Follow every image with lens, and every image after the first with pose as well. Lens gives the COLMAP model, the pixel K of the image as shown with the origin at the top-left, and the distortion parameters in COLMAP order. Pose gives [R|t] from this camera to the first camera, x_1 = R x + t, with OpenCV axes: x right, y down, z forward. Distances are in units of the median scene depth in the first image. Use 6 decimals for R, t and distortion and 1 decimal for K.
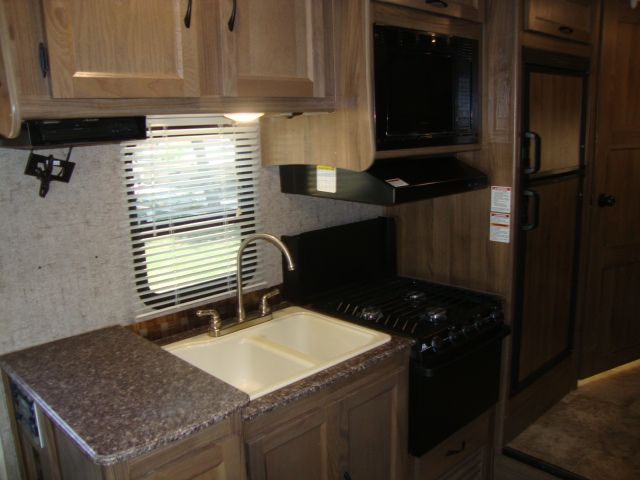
lens RADIAL K [[562.3, 0, 320.0], [0, 562.3, 240.0], [0, 0, 1]] dist [-0.196221, 0.168049]
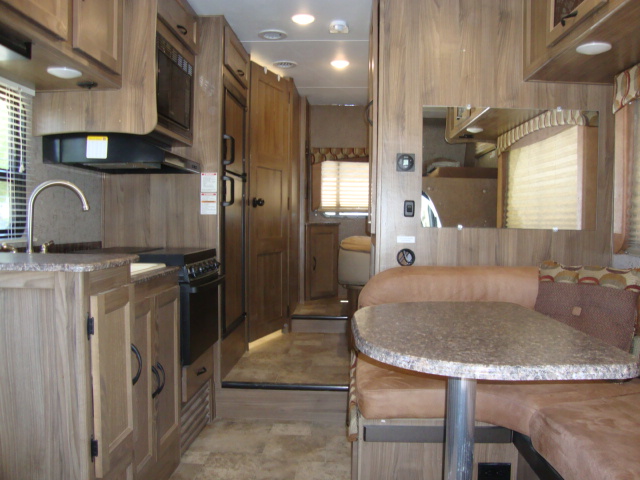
lens RADIAL K [[562.3, 0, 320.0], [0, 562.3, 240.0], [0, 0, 1]] dist [-0.196221, 0.168049]
pose [[0.719433, 0.010895, 0.694477, -0.414058], [0.110752, 0.985284, -0.130190, 0.268067], [-0.685675, 0.170578, 0.707639, -0.127428]]
